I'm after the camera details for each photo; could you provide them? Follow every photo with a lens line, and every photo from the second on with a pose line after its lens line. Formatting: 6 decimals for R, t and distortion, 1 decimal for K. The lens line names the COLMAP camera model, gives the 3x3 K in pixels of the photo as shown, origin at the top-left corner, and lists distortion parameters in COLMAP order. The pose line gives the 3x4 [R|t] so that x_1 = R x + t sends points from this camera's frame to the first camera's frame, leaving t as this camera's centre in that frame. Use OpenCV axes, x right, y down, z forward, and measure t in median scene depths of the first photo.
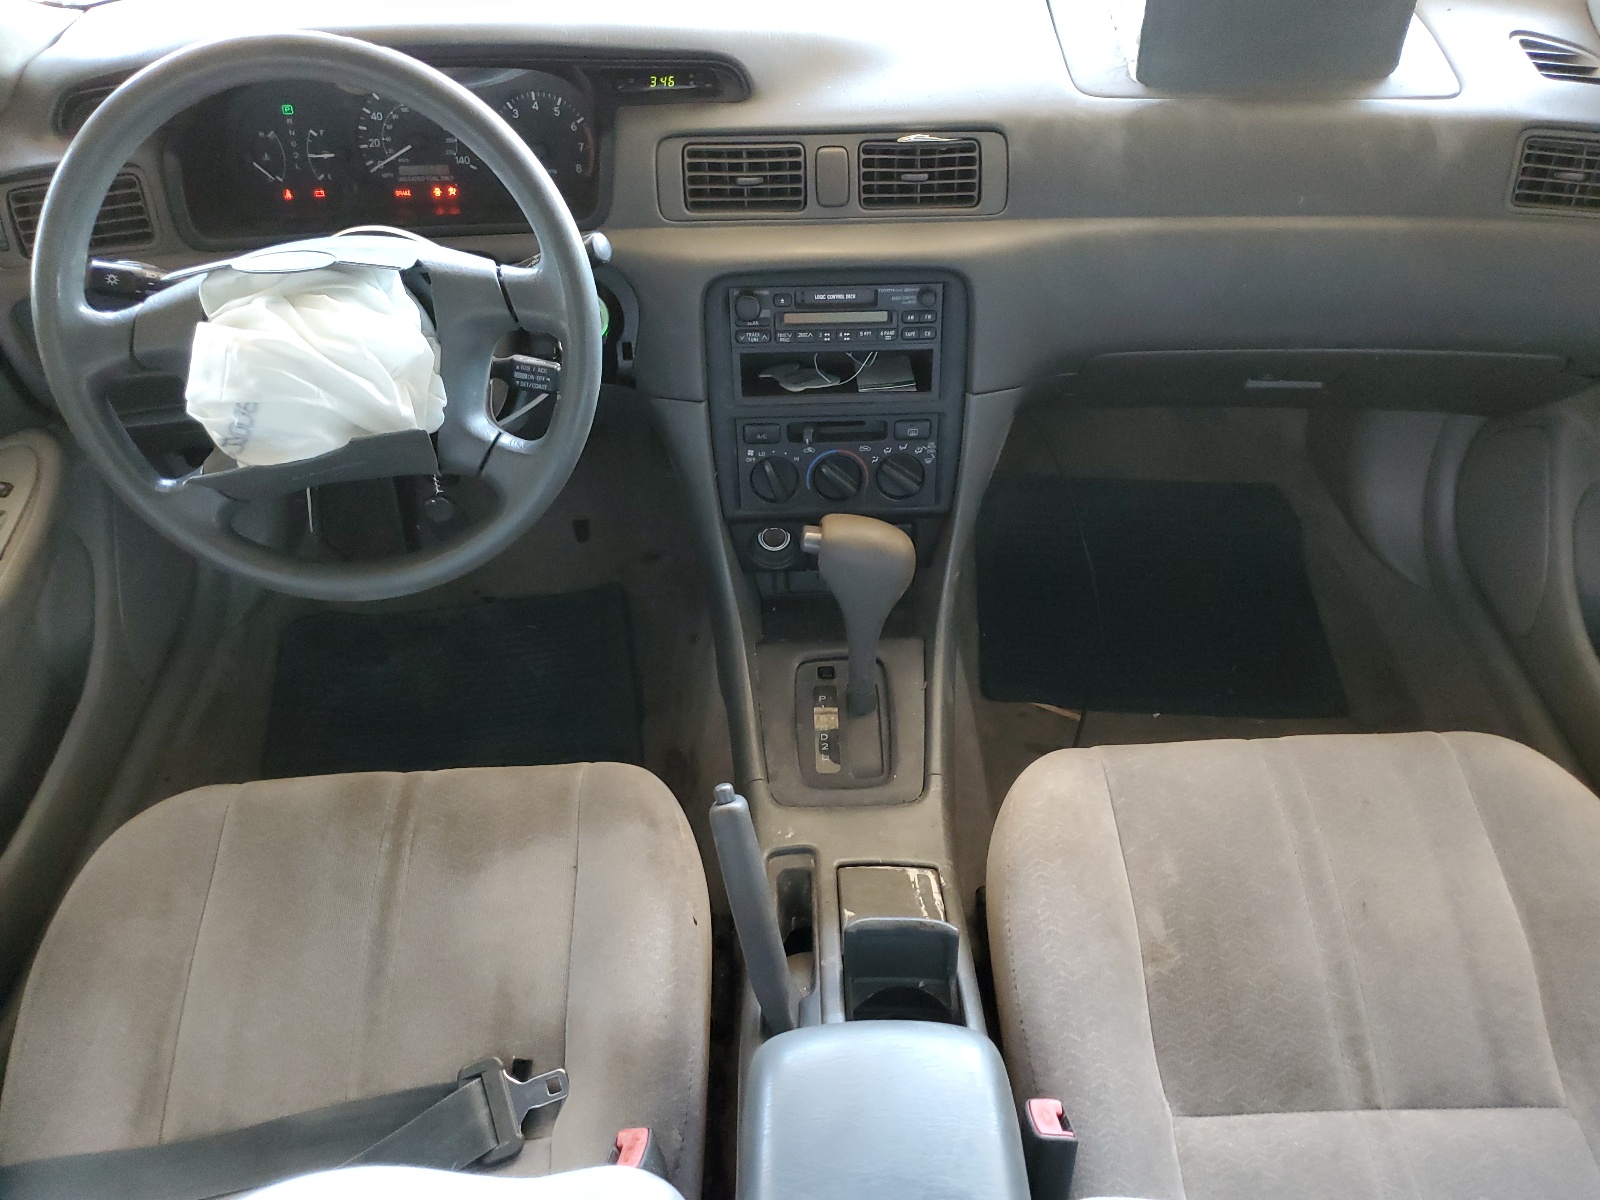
lens RADIAL K [[1199.2, 0, 805.0], [0, 1199.2, 600.4], [0, 0, 1]] dist [-0.000618, -0.002069]
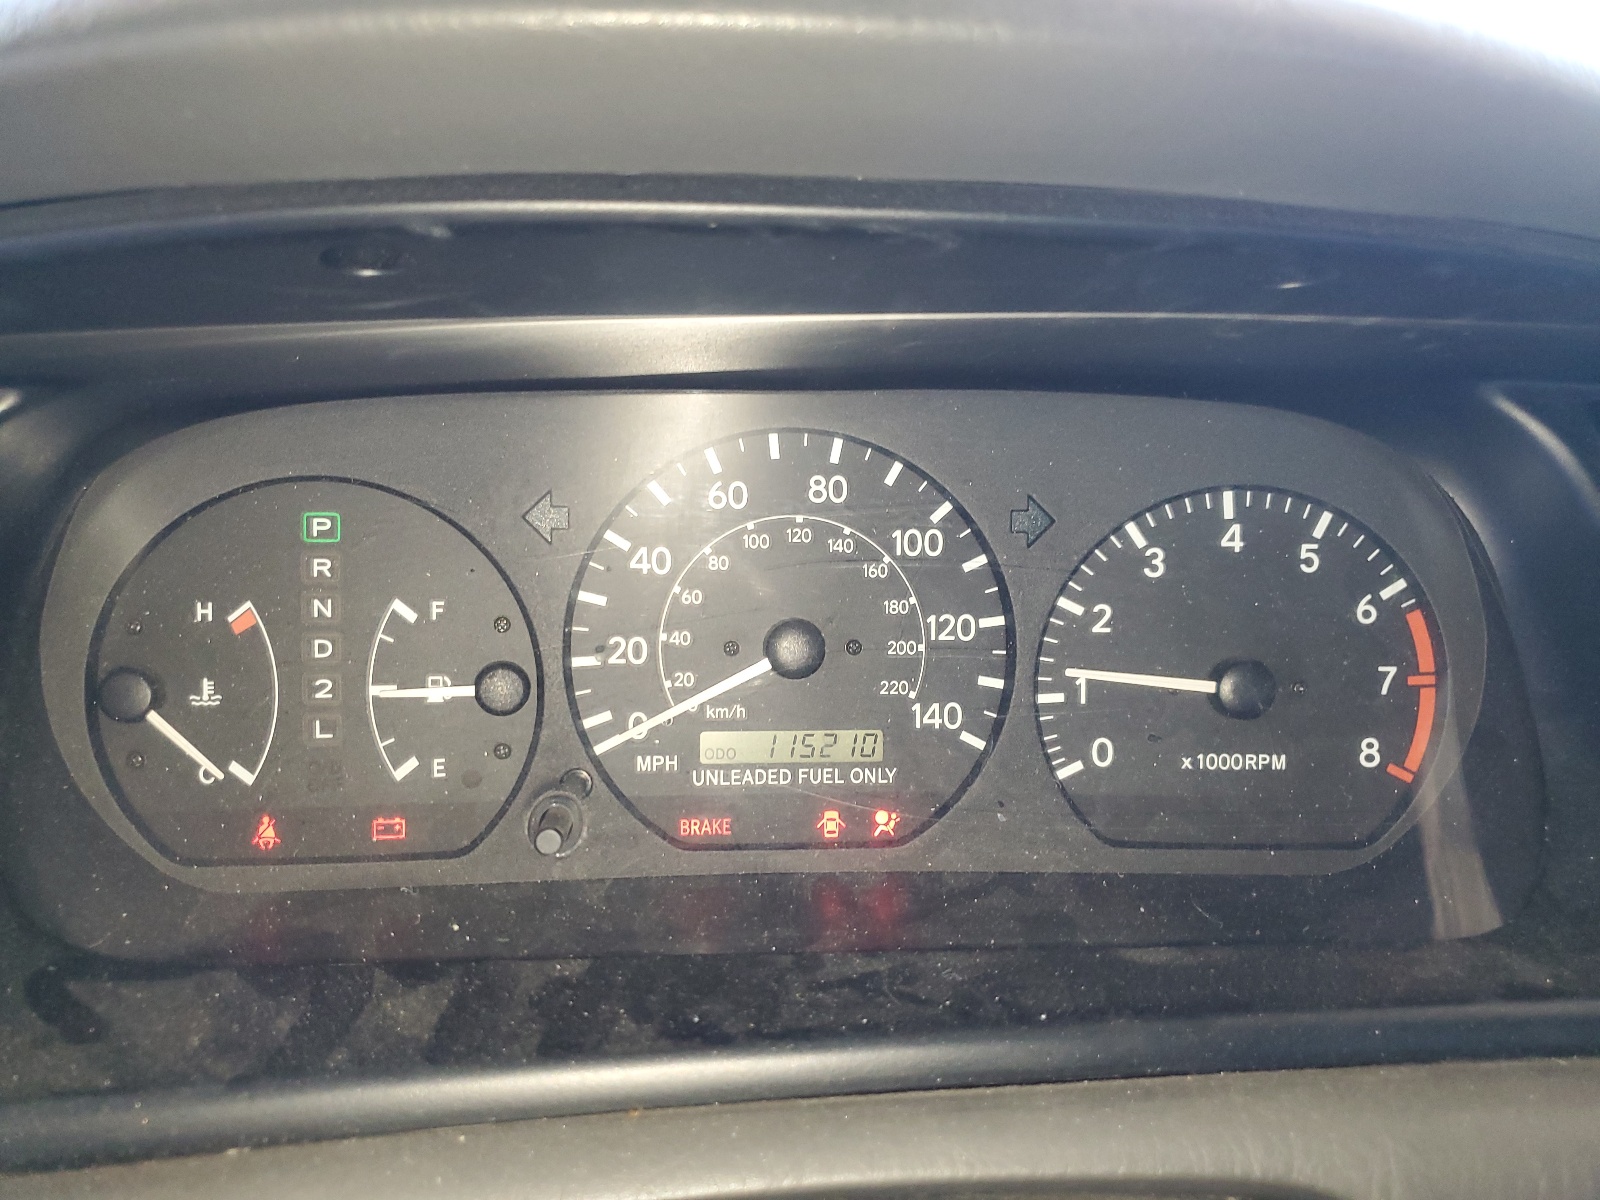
lens RADIAL K [[1199.2, 0, 798.3], [0, 1199.2, 596.3], [0, 0, 1]] dist [-0.000618, -0.002069]
pose [[0.998358, 0.021847, 0.052948, -0.335597], [0.000139, 0.923471, -0.383667, -0.289854], [-0.057278, 0.383045, 0.921952, 0.745418]]
